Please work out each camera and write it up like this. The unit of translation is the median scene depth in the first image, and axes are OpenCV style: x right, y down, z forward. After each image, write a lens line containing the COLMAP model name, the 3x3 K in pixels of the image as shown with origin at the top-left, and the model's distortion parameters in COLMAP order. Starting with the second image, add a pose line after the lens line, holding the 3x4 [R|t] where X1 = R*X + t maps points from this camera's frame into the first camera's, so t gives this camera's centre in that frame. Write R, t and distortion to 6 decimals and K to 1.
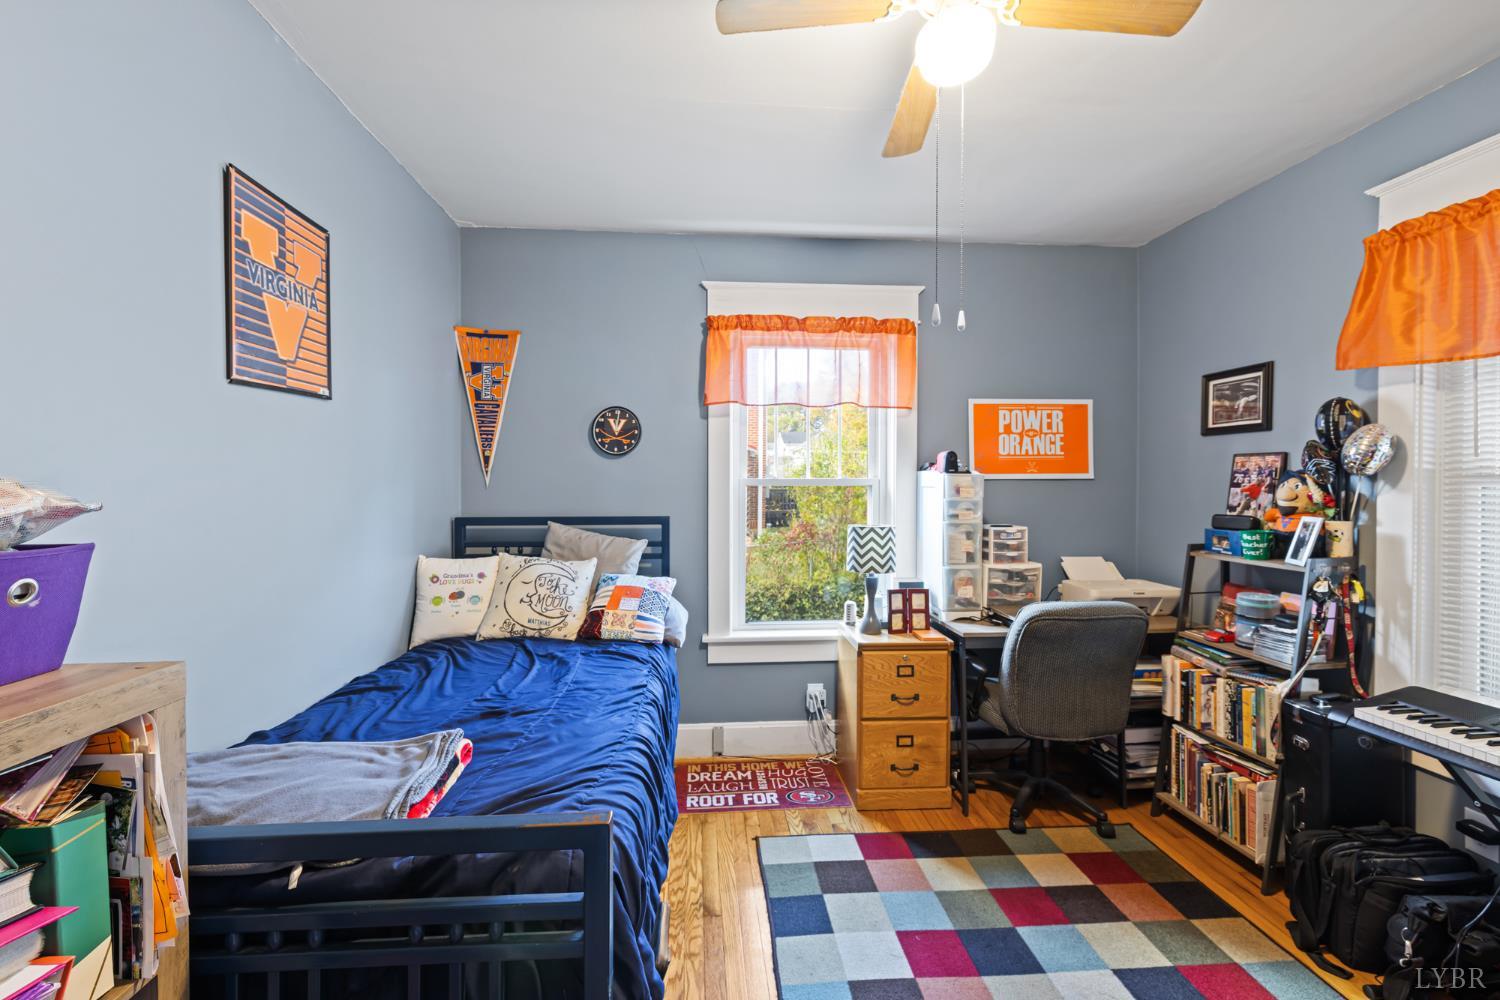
lens RADIAL K [[629.8, 0, 752.7], [0, 629.8, 494.1], [0, 0, 1]] dist [0.000249, 0.000304]
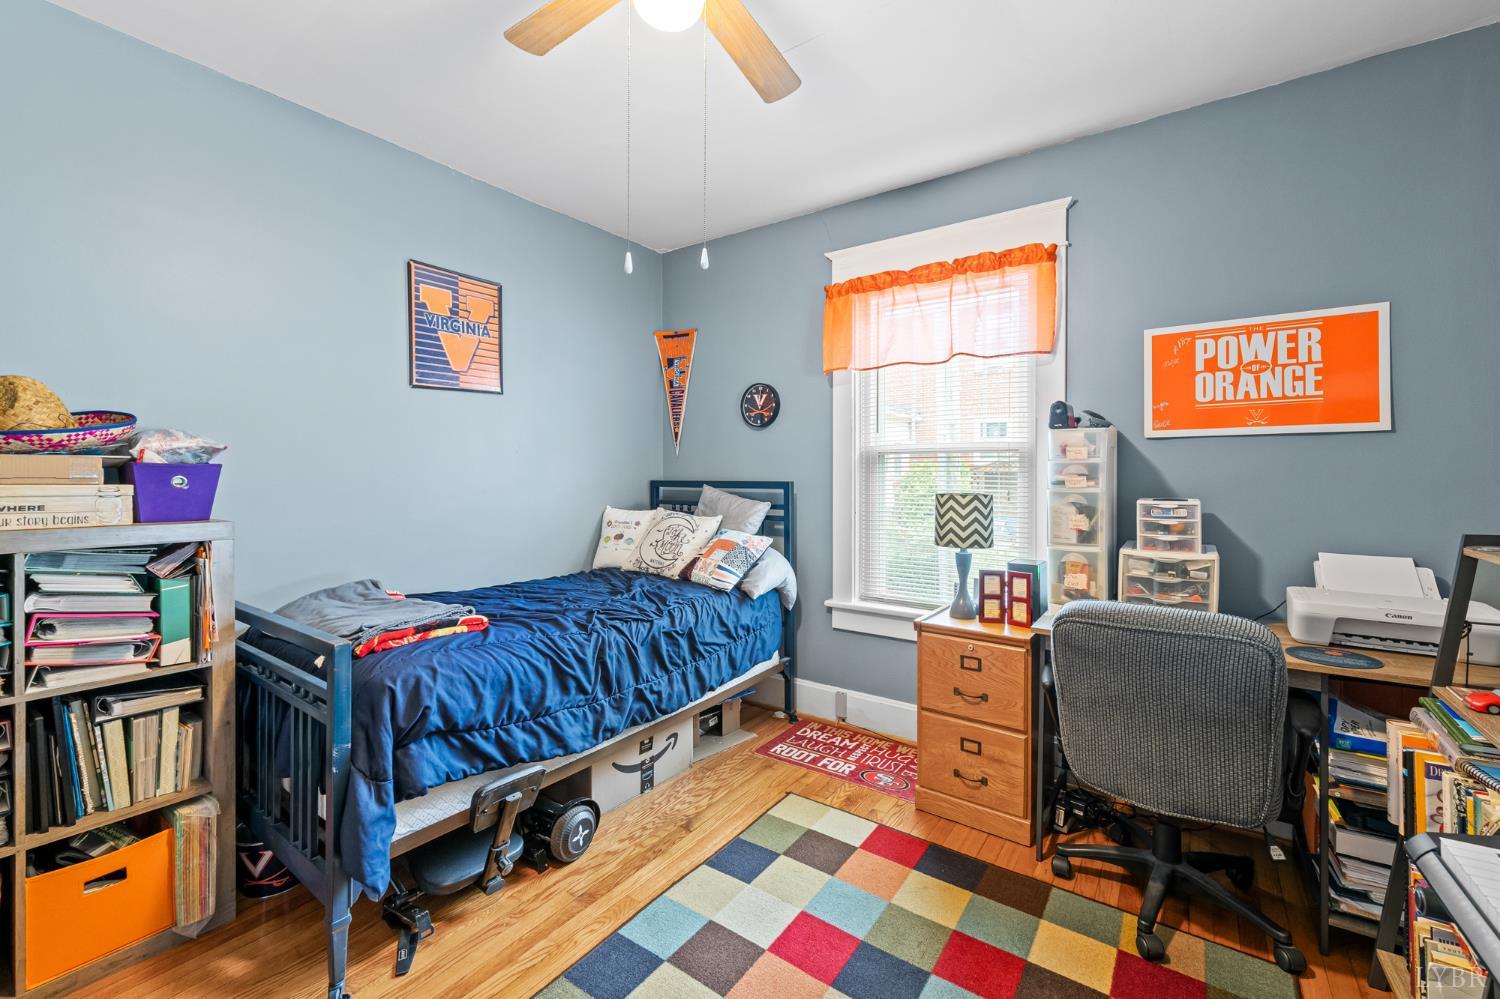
lens RADIAL K [[617.1, 0, 750.7], [0, 617.1, 479.8], [0, 0, 1]] dist [-0.002966, -0.000451]
pose [[0.770856, 0.008136, -0.636957, 0.513284], [-0.010155, 0.999948, 0.000482, 0.034633], [0.636928, 0.006096, 0.770899, 0.162523]]
